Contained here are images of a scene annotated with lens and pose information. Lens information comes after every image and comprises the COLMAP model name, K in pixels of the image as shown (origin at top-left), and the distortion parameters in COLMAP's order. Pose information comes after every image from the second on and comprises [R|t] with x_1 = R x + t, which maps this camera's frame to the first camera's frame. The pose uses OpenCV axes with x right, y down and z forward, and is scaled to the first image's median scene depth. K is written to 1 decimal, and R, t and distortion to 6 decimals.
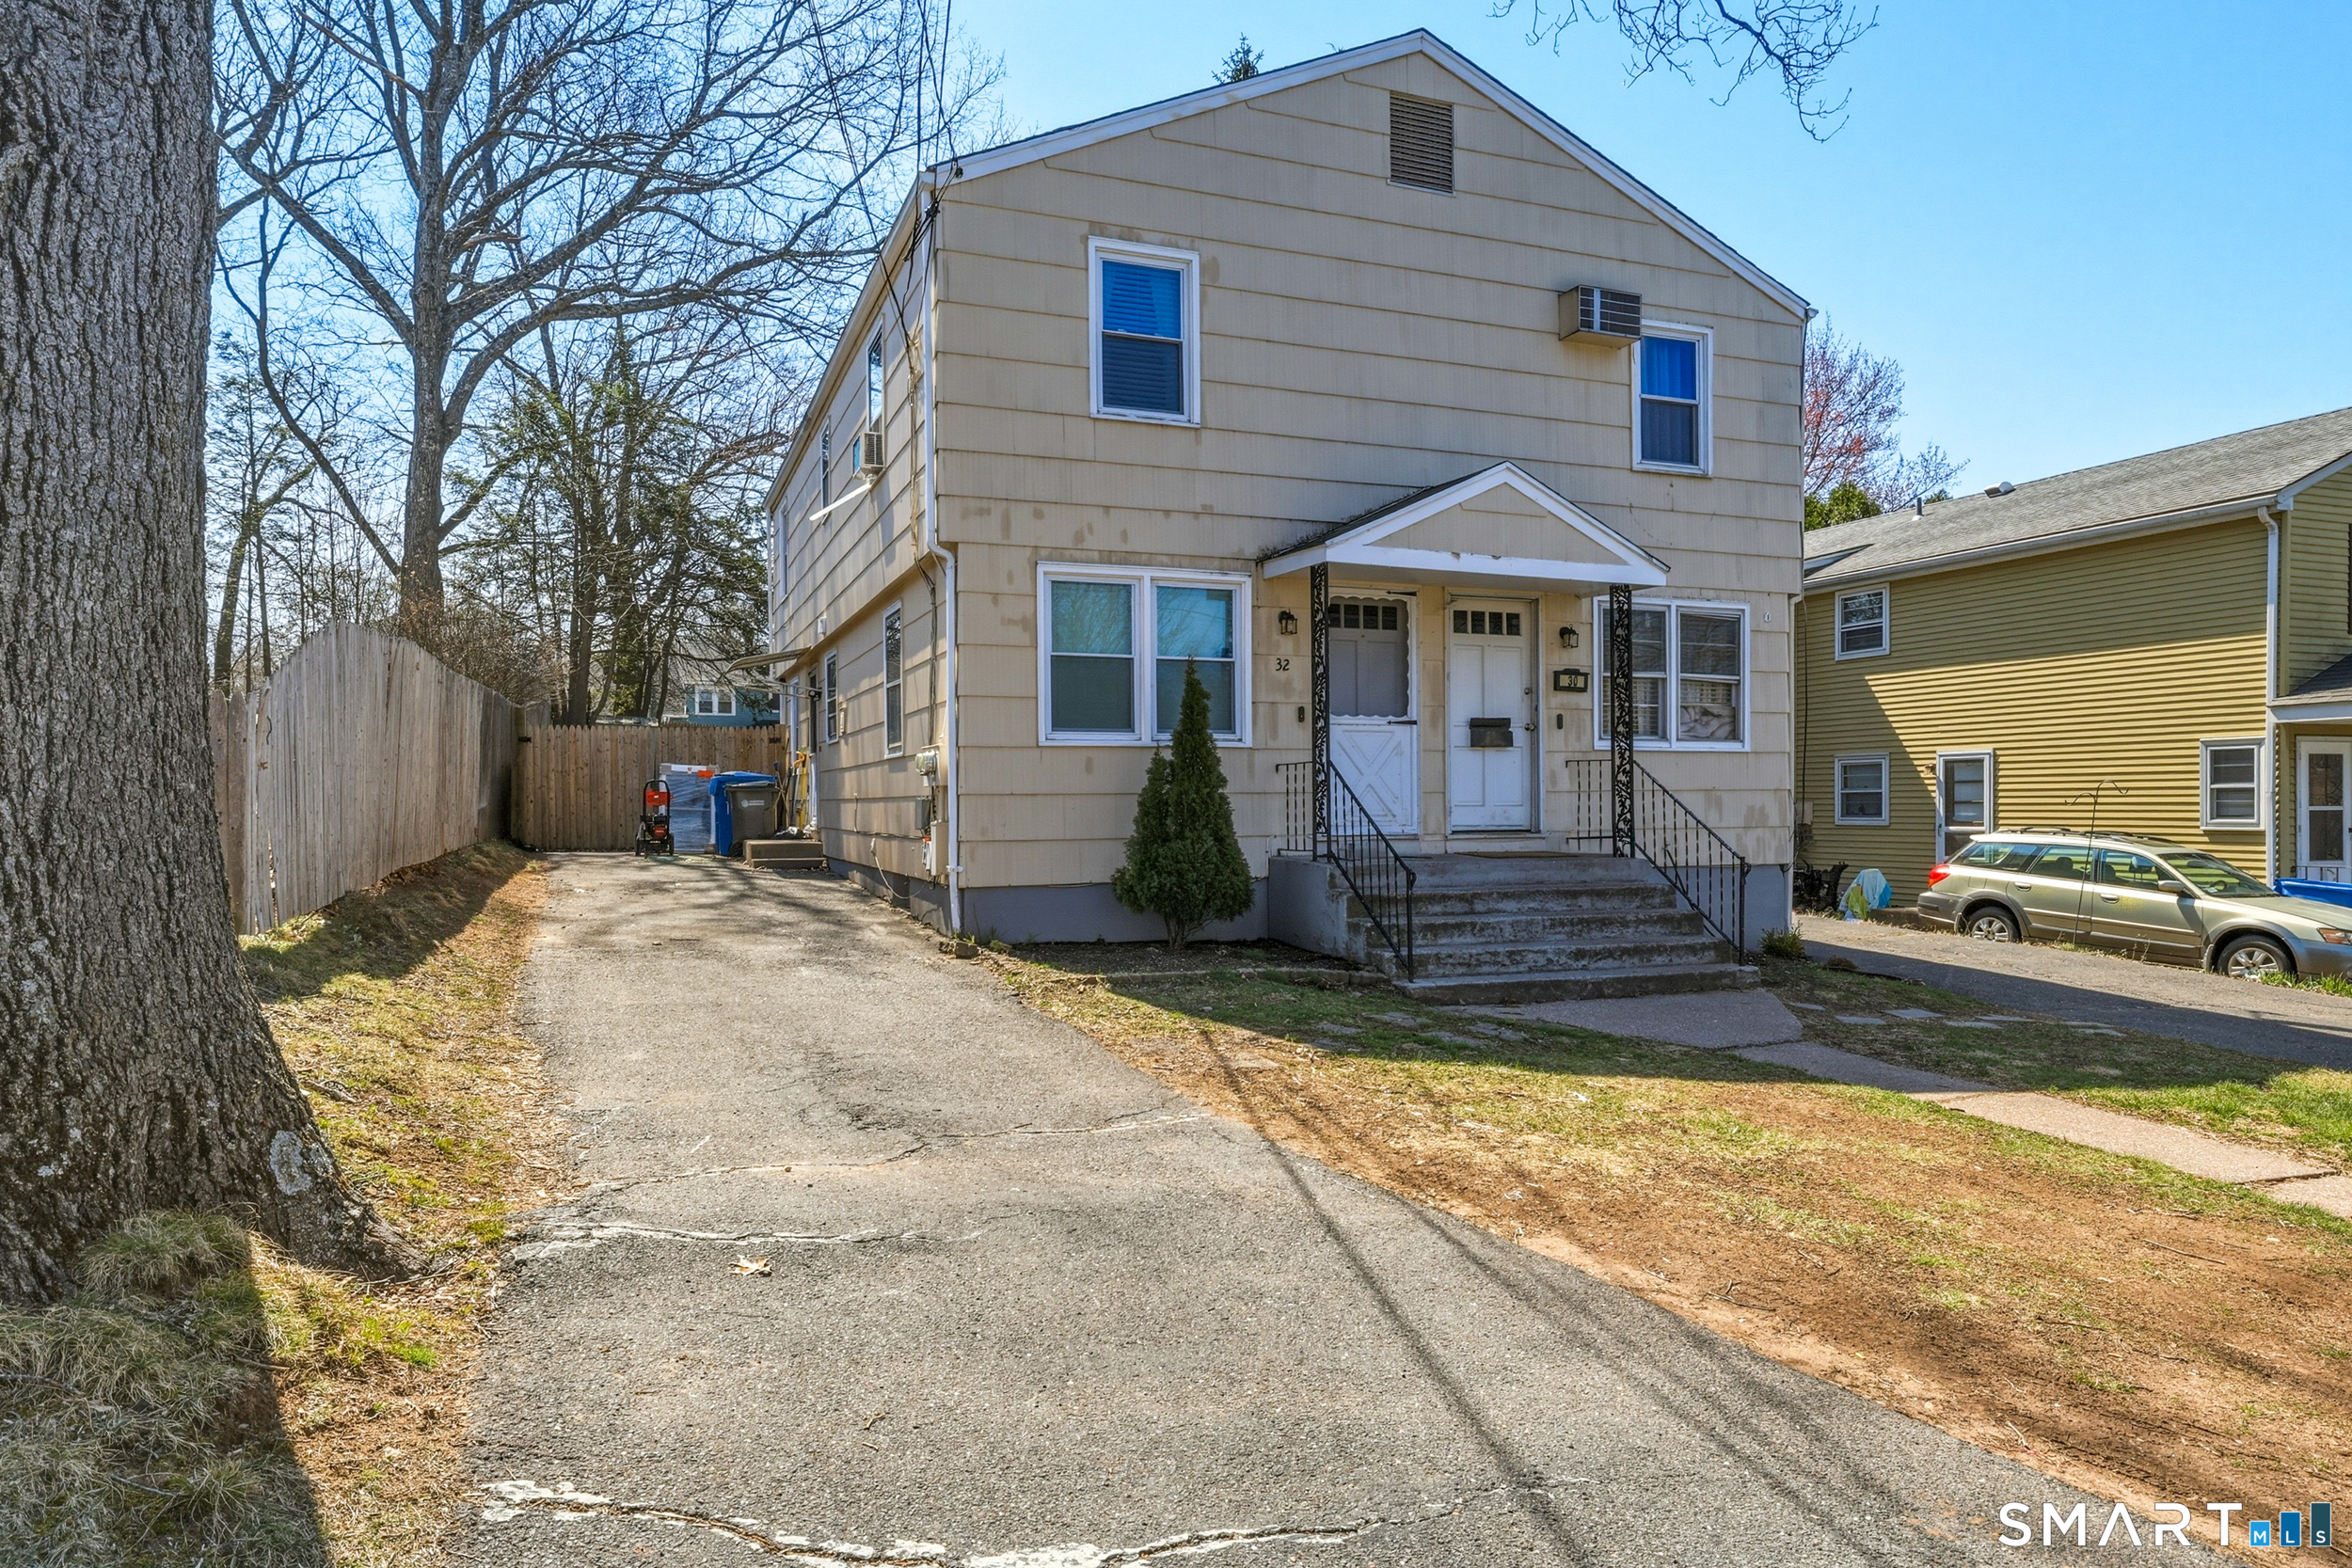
lens RADIAL K [[1429.9, 0, 1174.1], [0, 1429.9, 805.0], [0, 0, 1]] dist [0.002929, -0.002571]
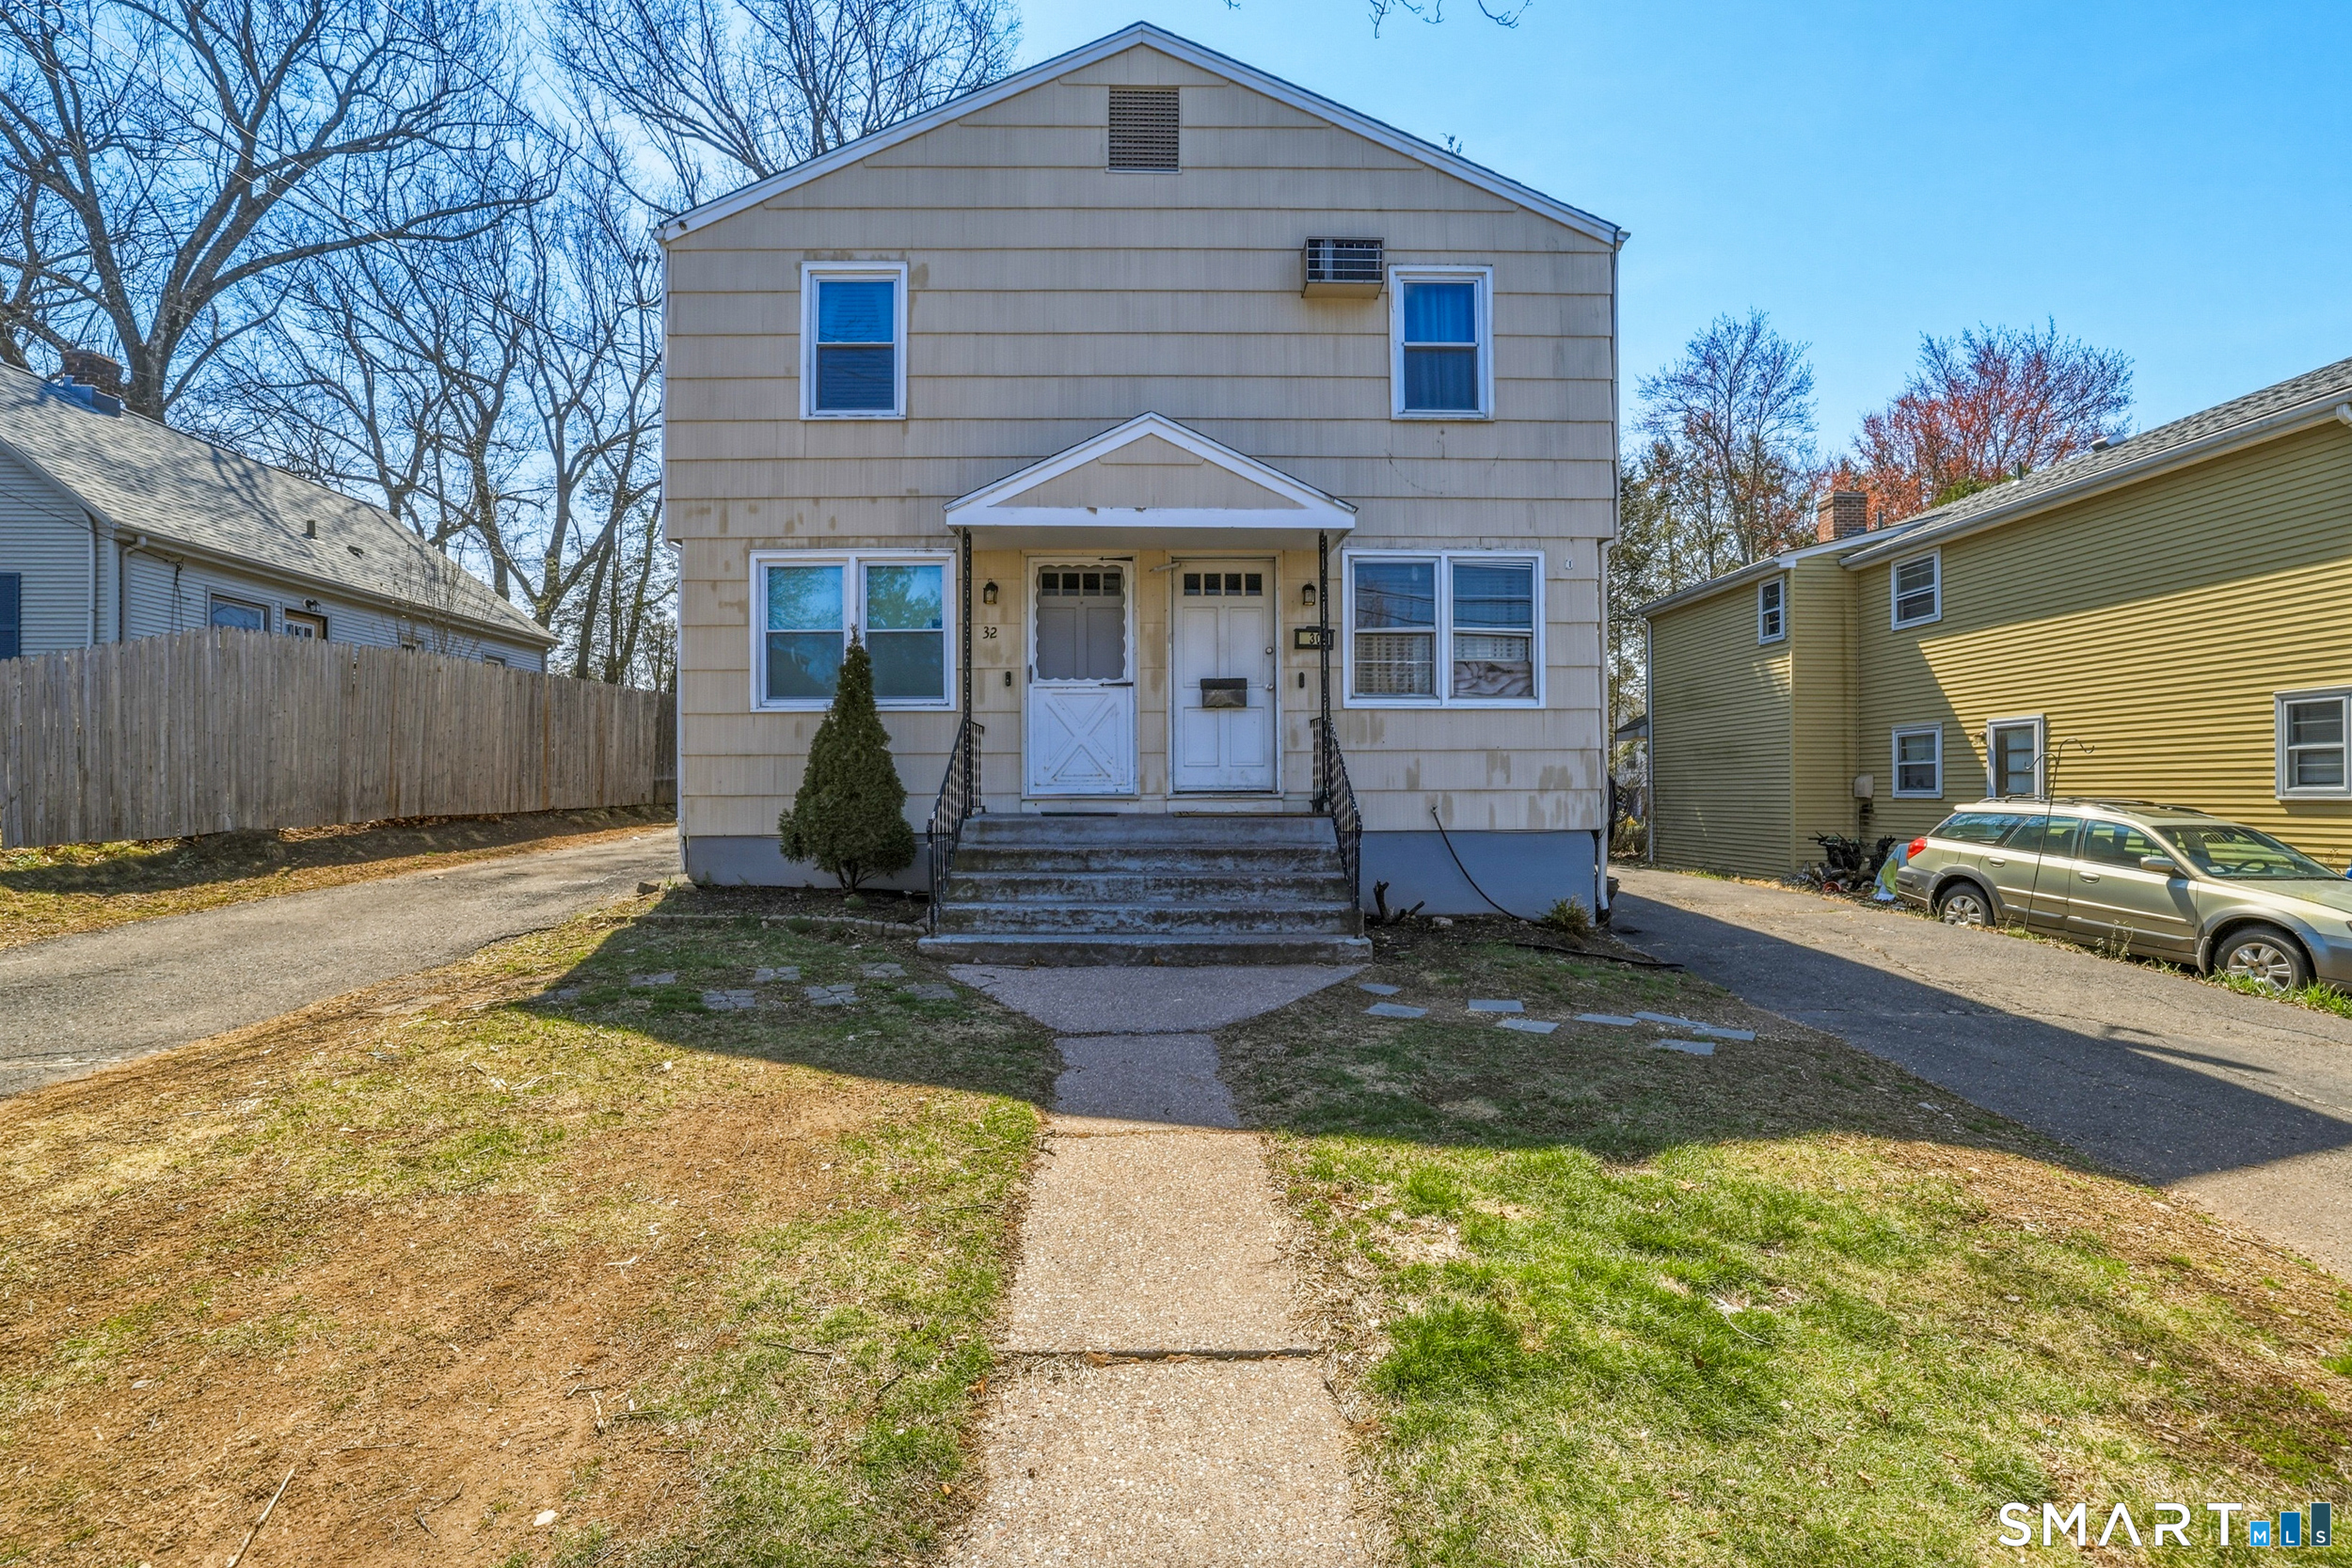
lens RADIAL K [[1050.2, 0, 1177.4], [0, 1050.2, 778.7], [0, 0, 1]] dist [-0.029108, 0.001087]
pose [[0.937693, -0.004053, -0.347441, 0.451419], [-0.000846, 0.999902, -0.013947, 0.019760], [0.347464, 0.013372, 0.937598, 0.303676]]
